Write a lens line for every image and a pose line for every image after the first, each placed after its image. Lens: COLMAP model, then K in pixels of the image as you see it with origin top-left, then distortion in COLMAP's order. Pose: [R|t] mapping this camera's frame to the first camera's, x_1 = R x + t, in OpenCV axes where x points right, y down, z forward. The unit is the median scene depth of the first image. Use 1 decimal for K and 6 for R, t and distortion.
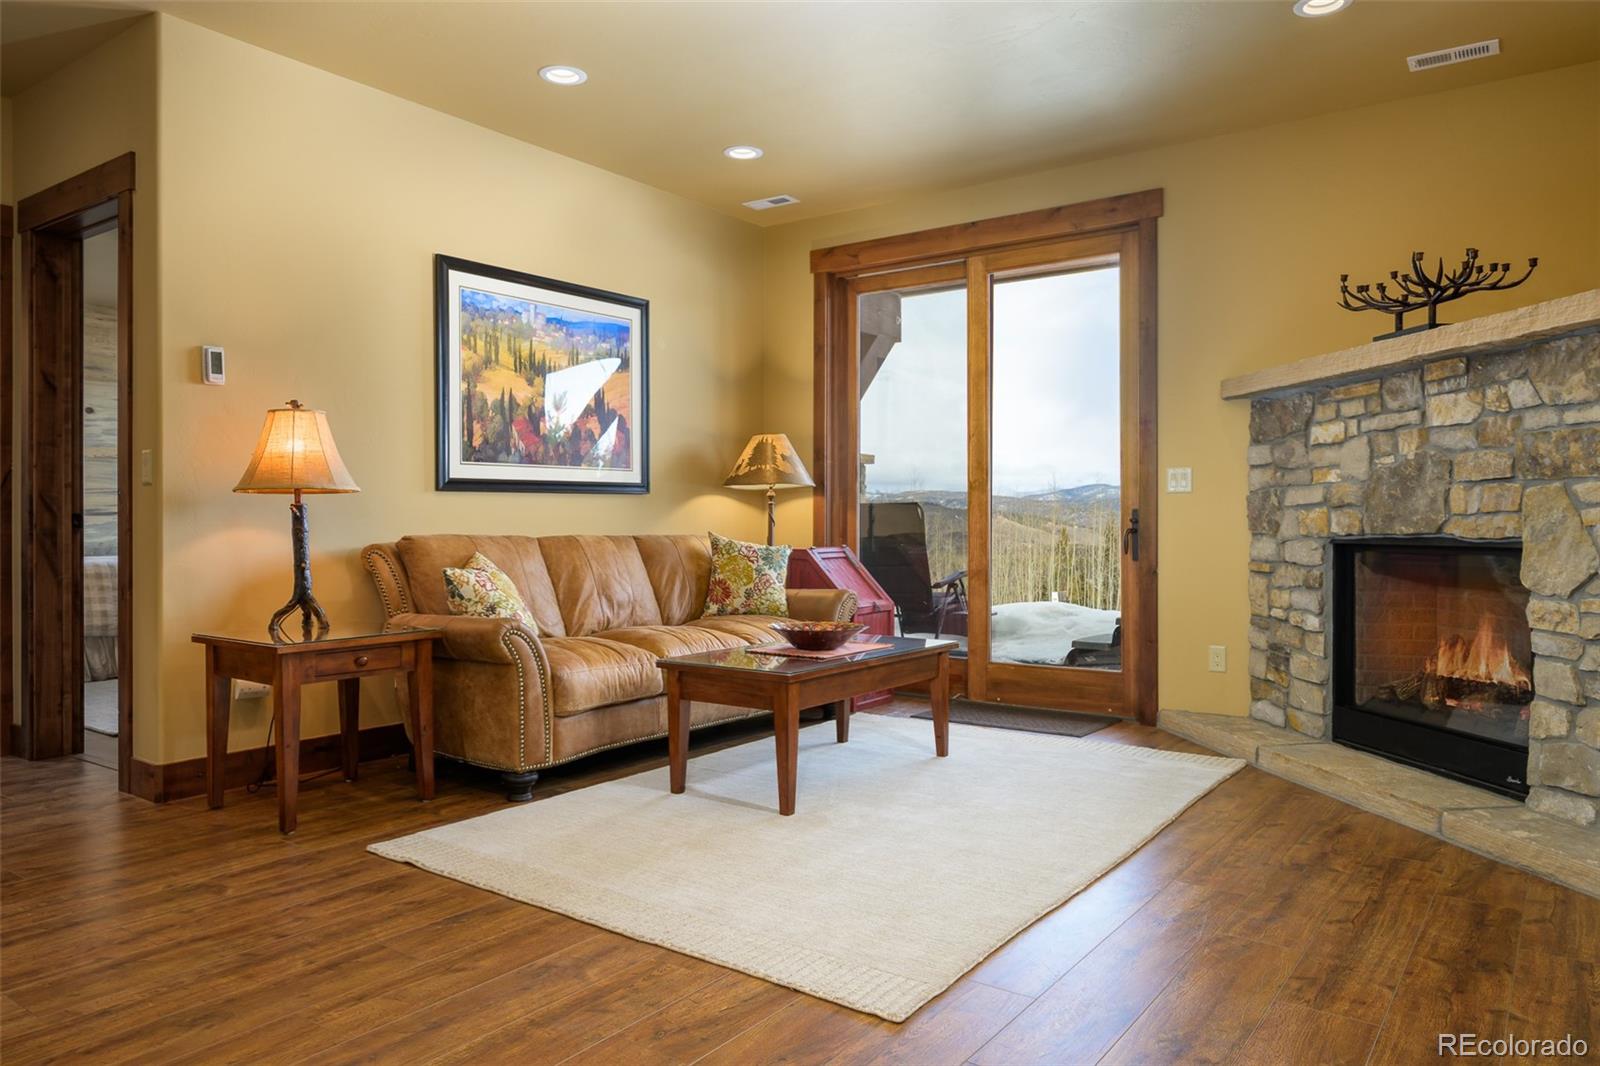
lens RADIAL K [[1069.9, 0, 800.0], [0, 1069.9, 533.0], [0, 0, 1]] dist [-0.000393, 0.000636]
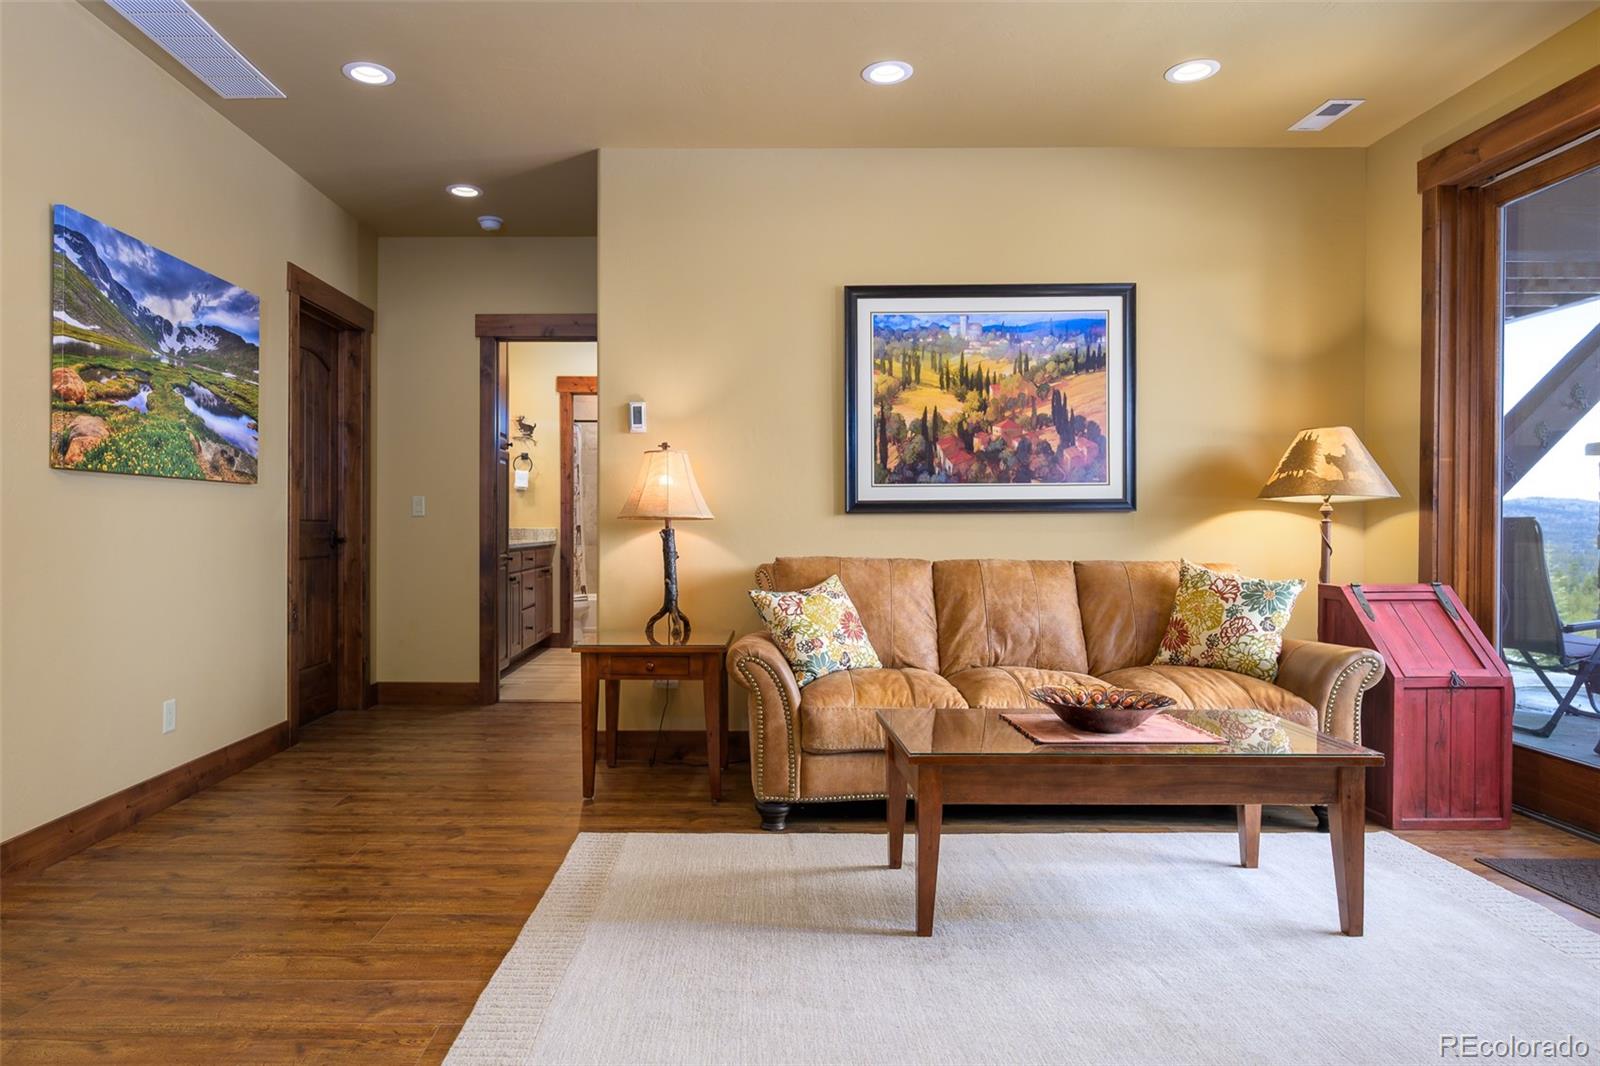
lens RADIAL K [[965.1, 0, 749.0], [0, 965.1, 535.0], [0, 0, 1]] dist [-0.001470, 0.000291]
pose [[0.587656, 0.010561, -0.809042, 0.365919], [-0.011726, 0.999921, 0.004535, -0.021668], [0.809026, 0.006822, 0.587733, 0.372362]]
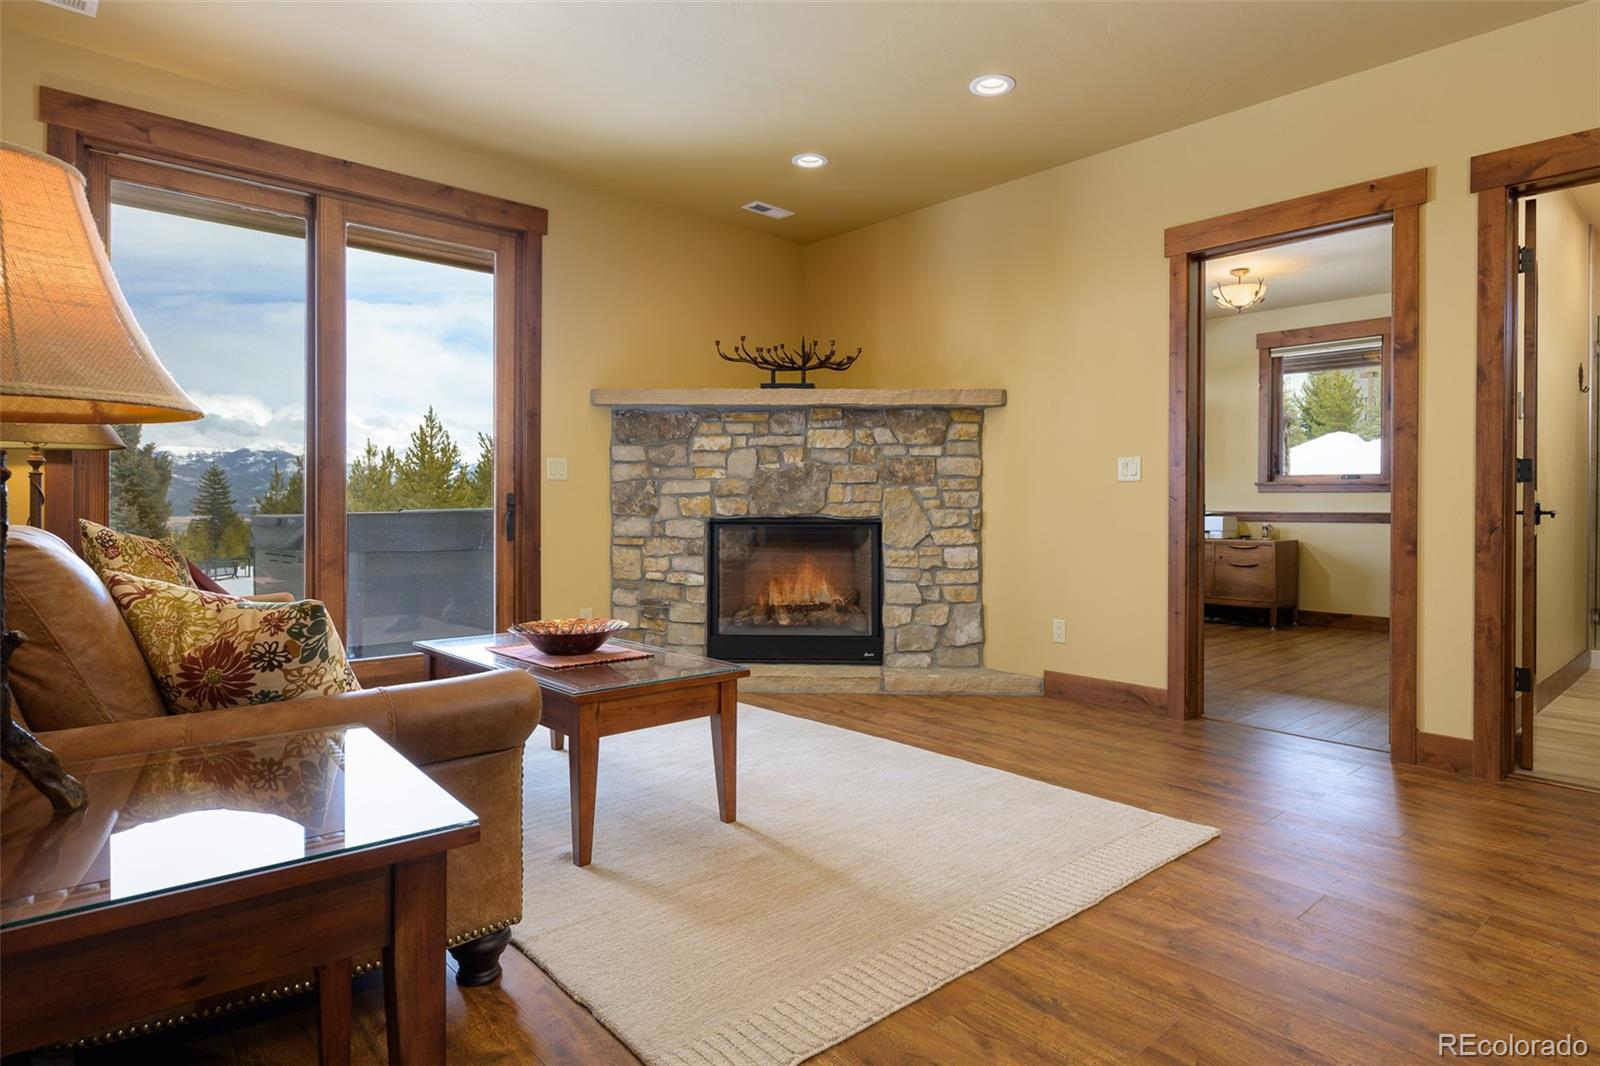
lens RADIAL K [[886.1, 0, 805.0], [0, 886.1, 514.6], [0, 0, 1]] dist [0.001136, -0.000726]
pose [[0.211355, -0.008333, 0.977374, -0.576949], [0.003745, 0.999963, 0.007716, -0.007534], [-0.977402, 0.002030, 0.211378, 0.591960]]
